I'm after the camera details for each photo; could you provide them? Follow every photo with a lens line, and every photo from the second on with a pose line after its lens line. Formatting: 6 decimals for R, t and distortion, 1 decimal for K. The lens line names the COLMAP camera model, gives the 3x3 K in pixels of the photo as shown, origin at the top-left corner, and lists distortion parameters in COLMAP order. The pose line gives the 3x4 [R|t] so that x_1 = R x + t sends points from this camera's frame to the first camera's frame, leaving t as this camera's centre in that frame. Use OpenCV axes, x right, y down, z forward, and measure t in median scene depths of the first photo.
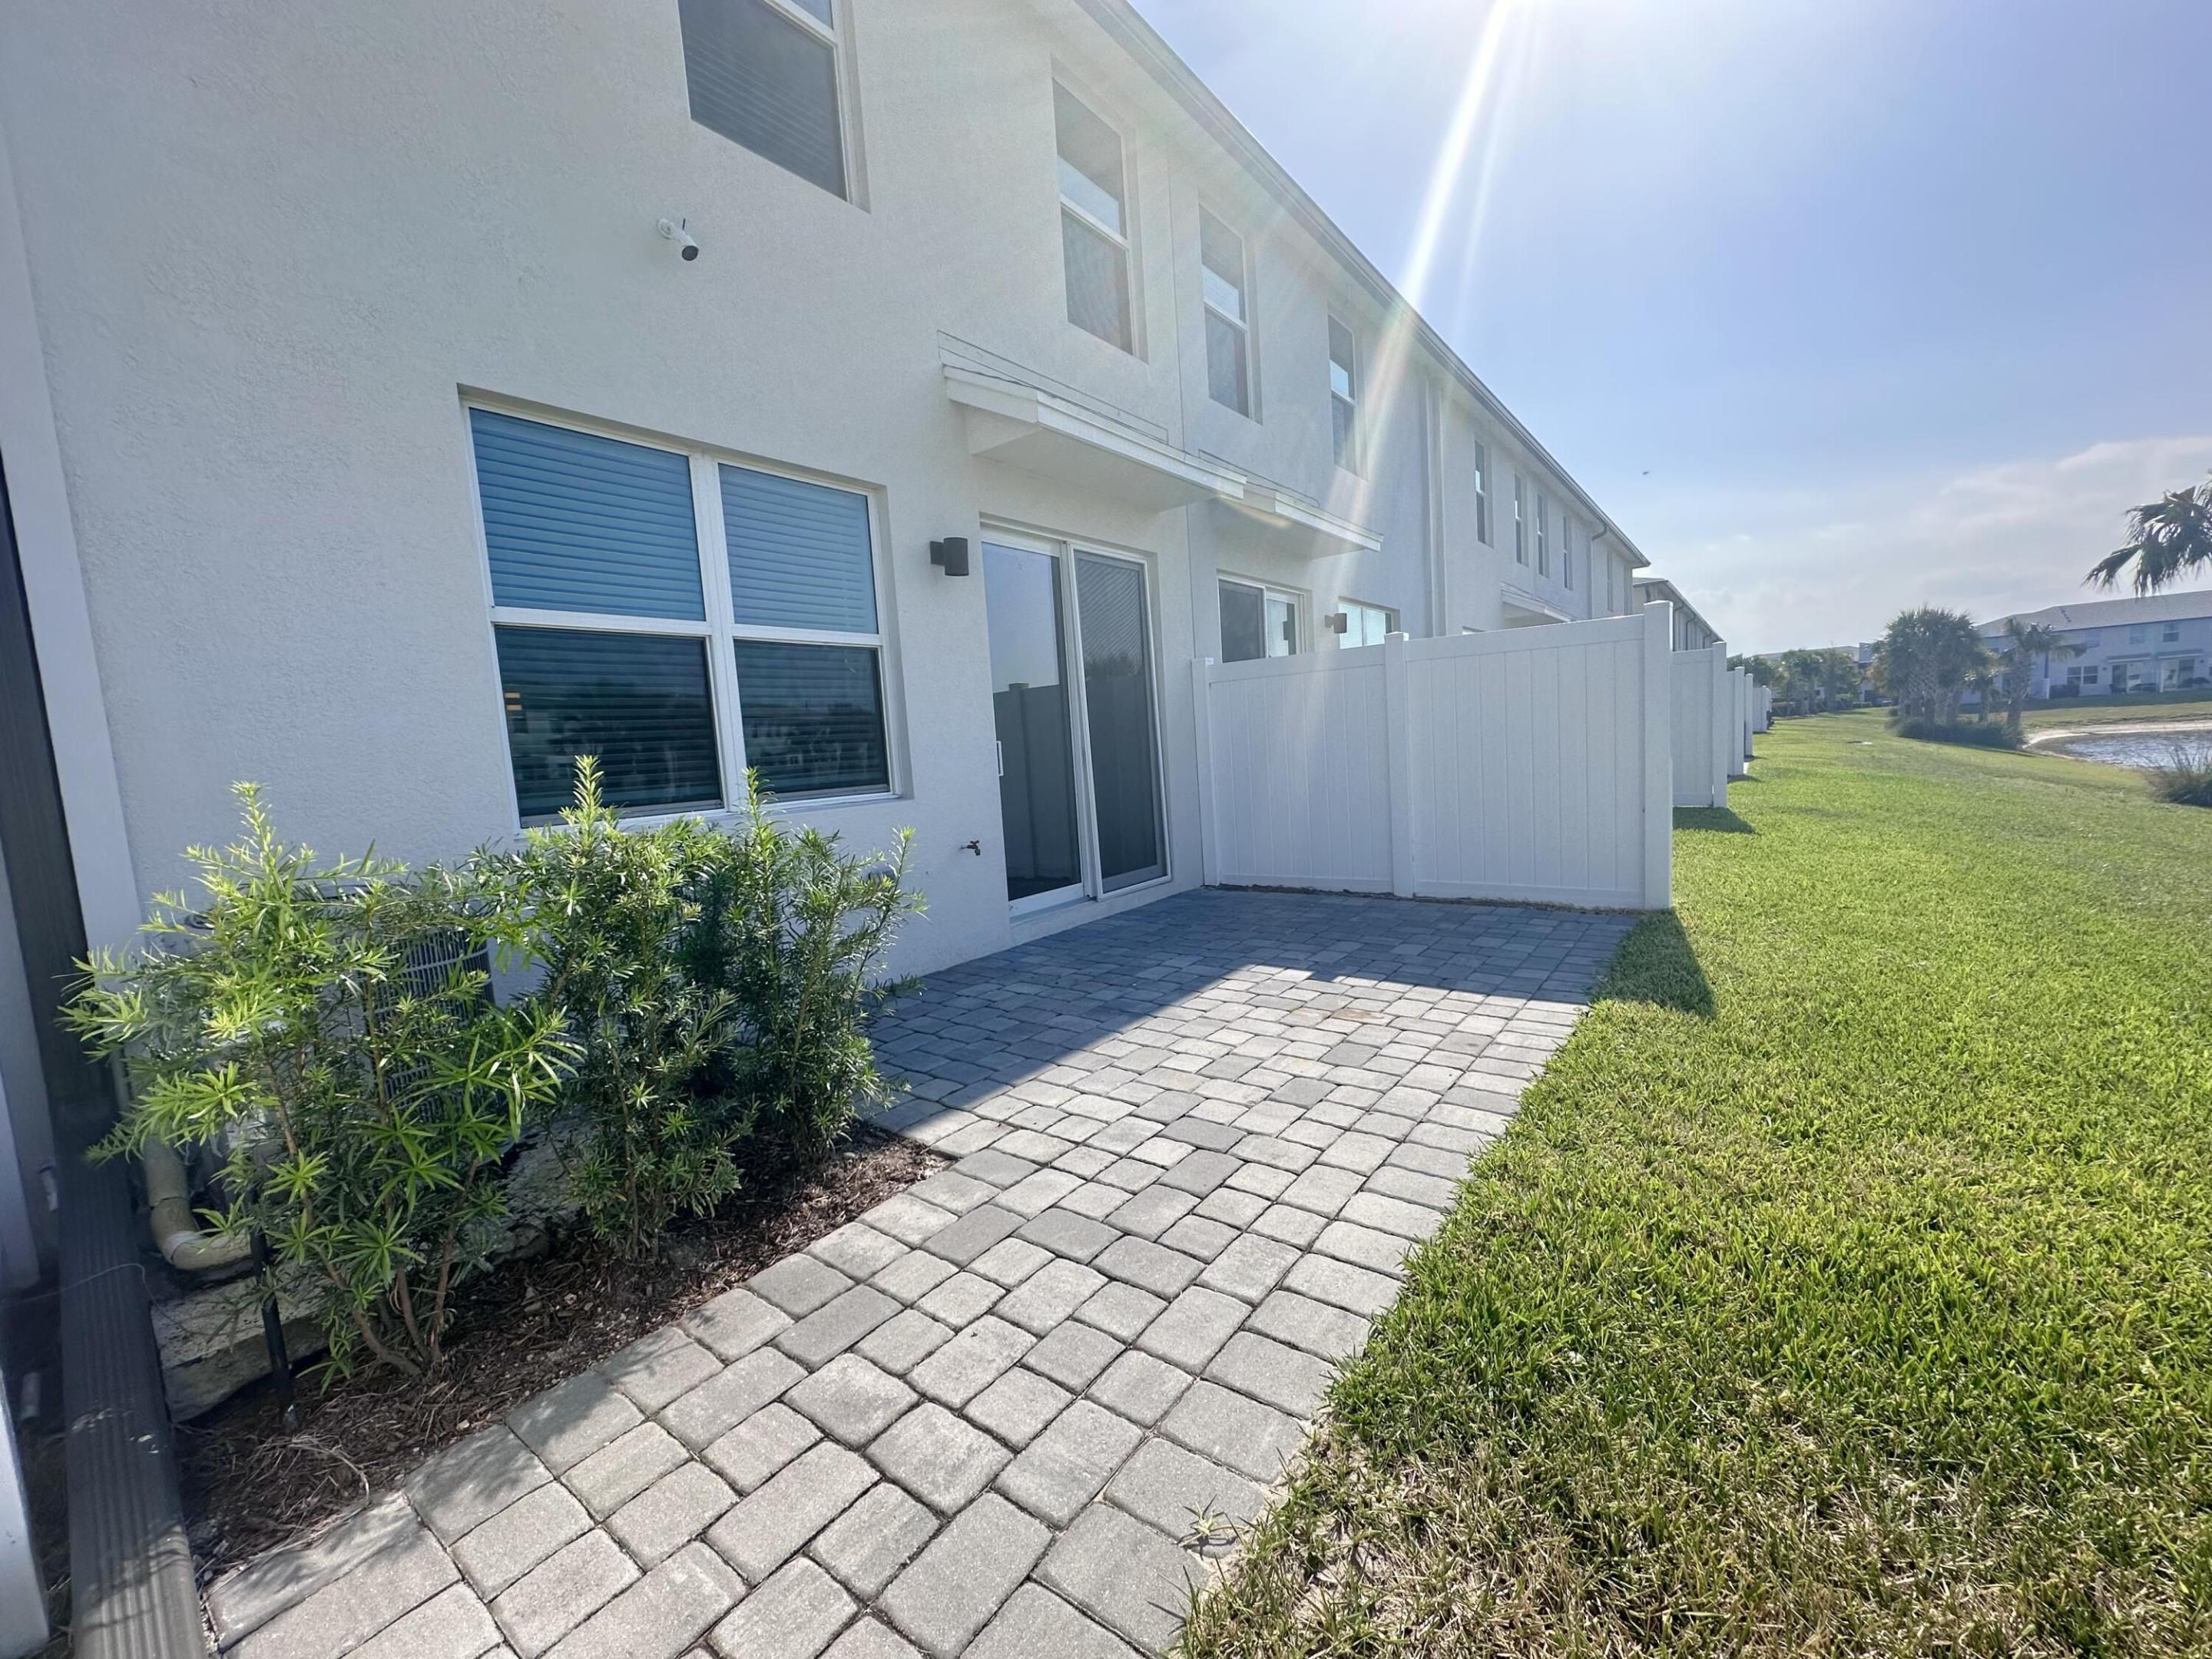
lens RADIAL K [[881.0, 0, 1107.3], [0, 881.0, 832.2], [0, 0, 1]] dist [-0.005382, 0.001866]
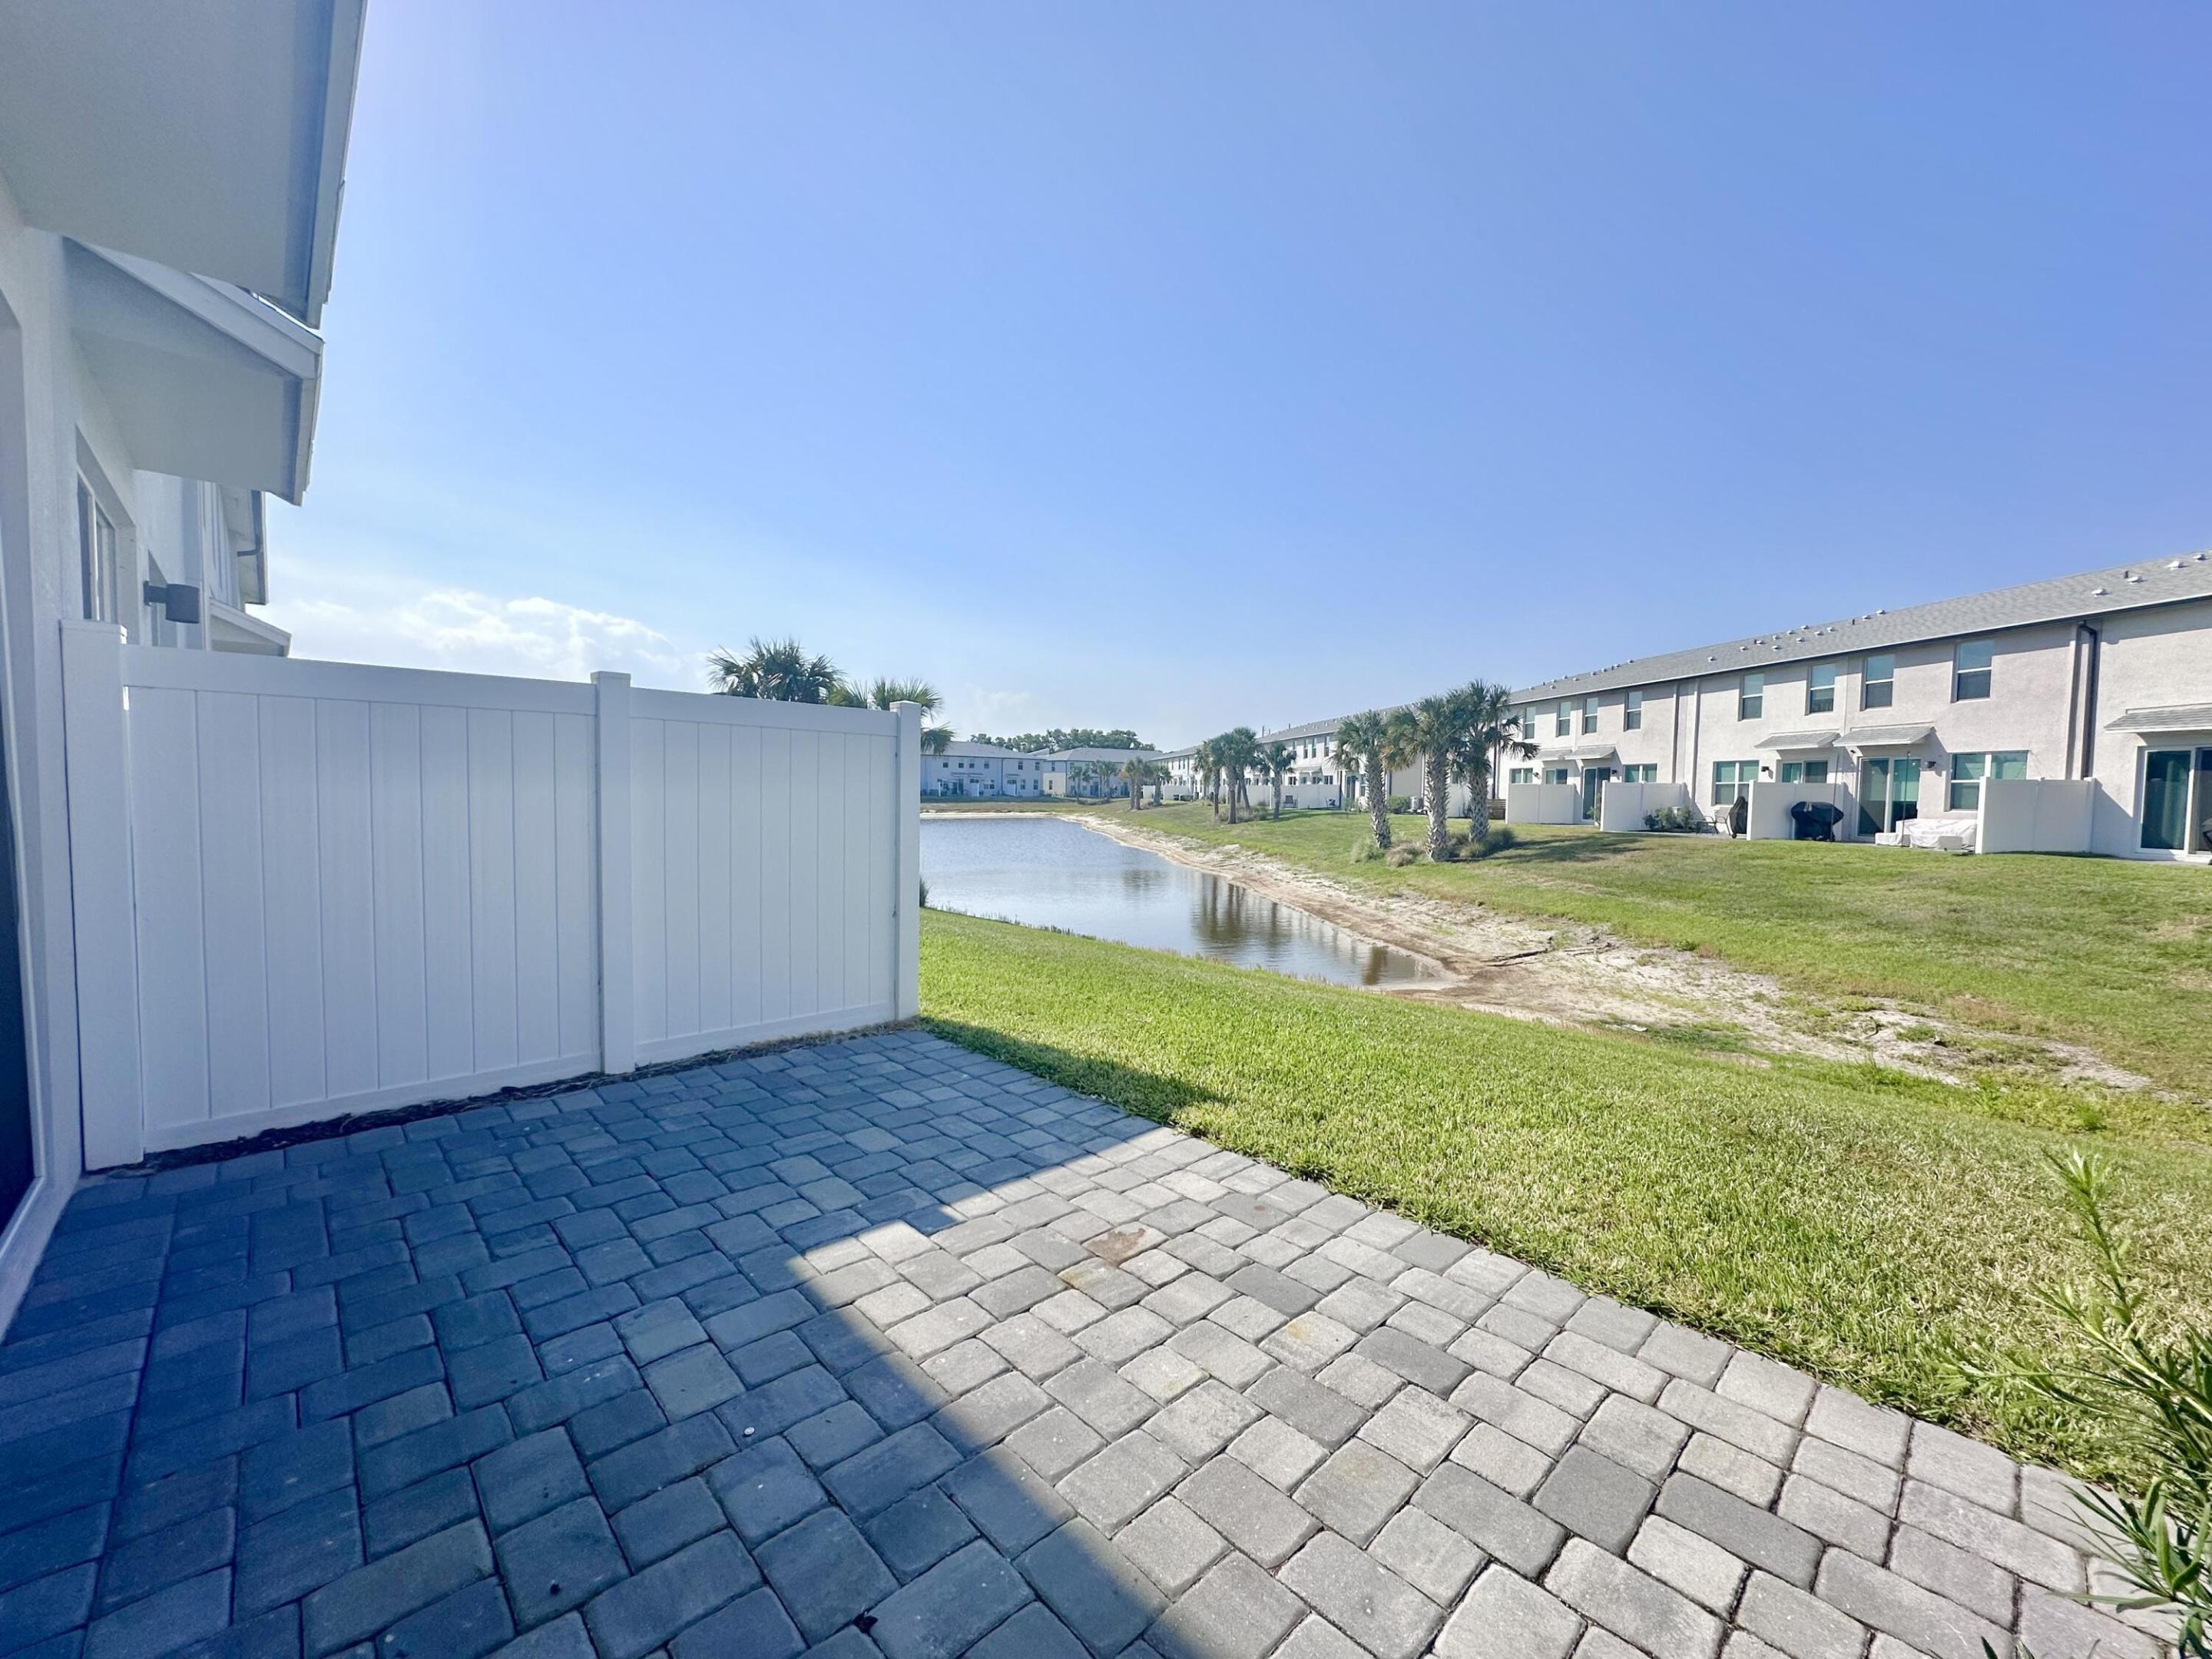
lens RADIAL K [[881.0, 0, 1107.3], [0, 881.0, 832.2], [0, 0, 1]] dist [-0.005382, 0.001866]
pose [[0.159662, 0.020703, 0.986955, -0.407020], [0.069768, 0.997043, -0.032201, -0.094842], [-0.984703, 0.073999, 0.157746, 0.852389]]
